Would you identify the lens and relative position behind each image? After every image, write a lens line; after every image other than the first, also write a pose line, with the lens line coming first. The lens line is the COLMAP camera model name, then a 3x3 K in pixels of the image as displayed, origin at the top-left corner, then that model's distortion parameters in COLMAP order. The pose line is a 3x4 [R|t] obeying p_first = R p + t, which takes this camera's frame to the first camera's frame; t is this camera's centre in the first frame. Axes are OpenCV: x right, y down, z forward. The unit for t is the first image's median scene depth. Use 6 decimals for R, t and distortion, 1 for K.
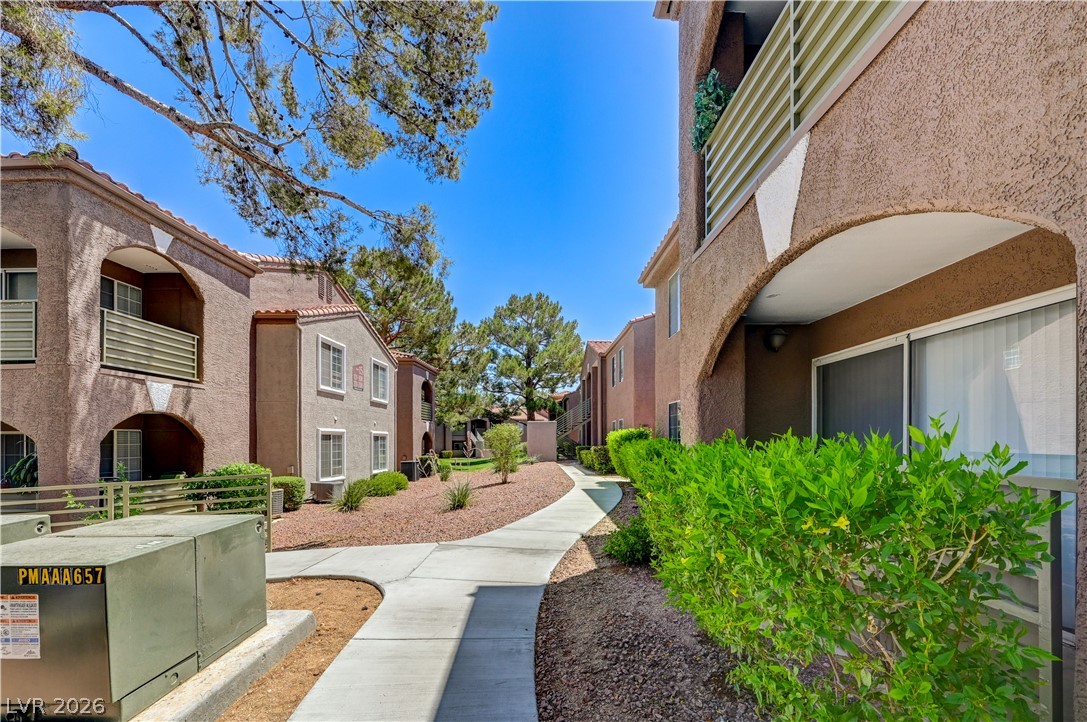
lens RADIAL K [[427.3, 0, 501.8], [0, 427.3, 439.7], [0, 0, 1]] dist [0.001891, 0.000021]
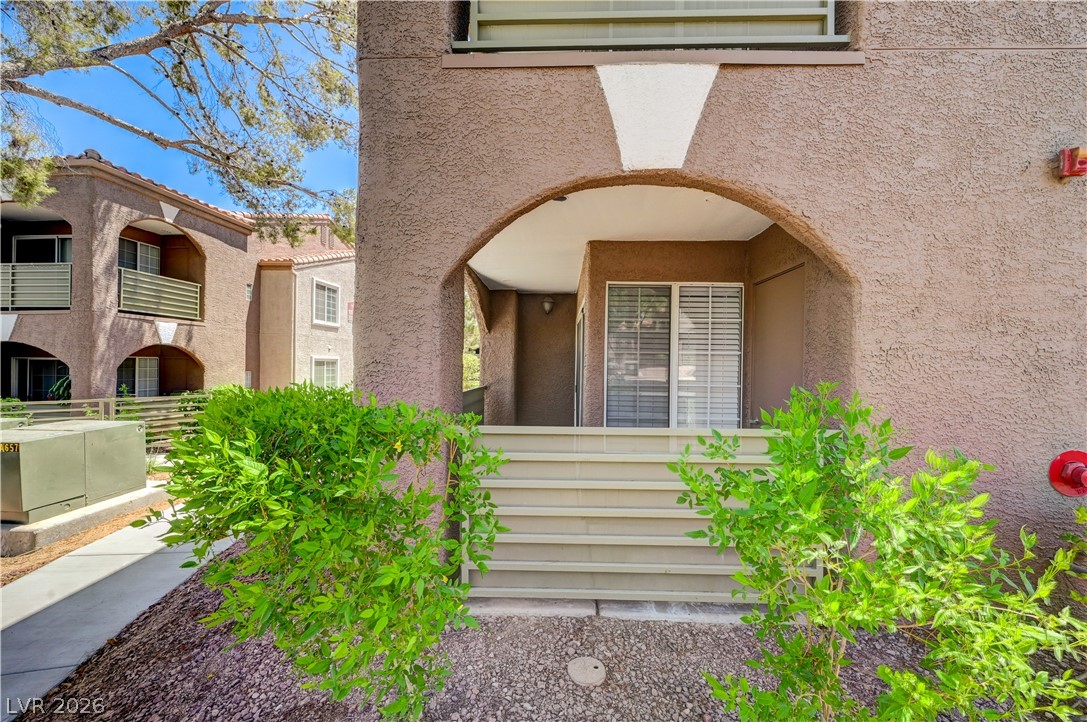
lens RADIAL K [[427.3, 0, 548.7], [0, 427.3, 362.0], [0, 0, 1]] dist [0.001891, 0.000021]
pose [[0.997739, 0.013802, -0.065769, 0.450278], [-0.013531, 0.999898, 0.004555, -0.033922], [0.065825, -0.003654, 0.997825, -0.224704]]
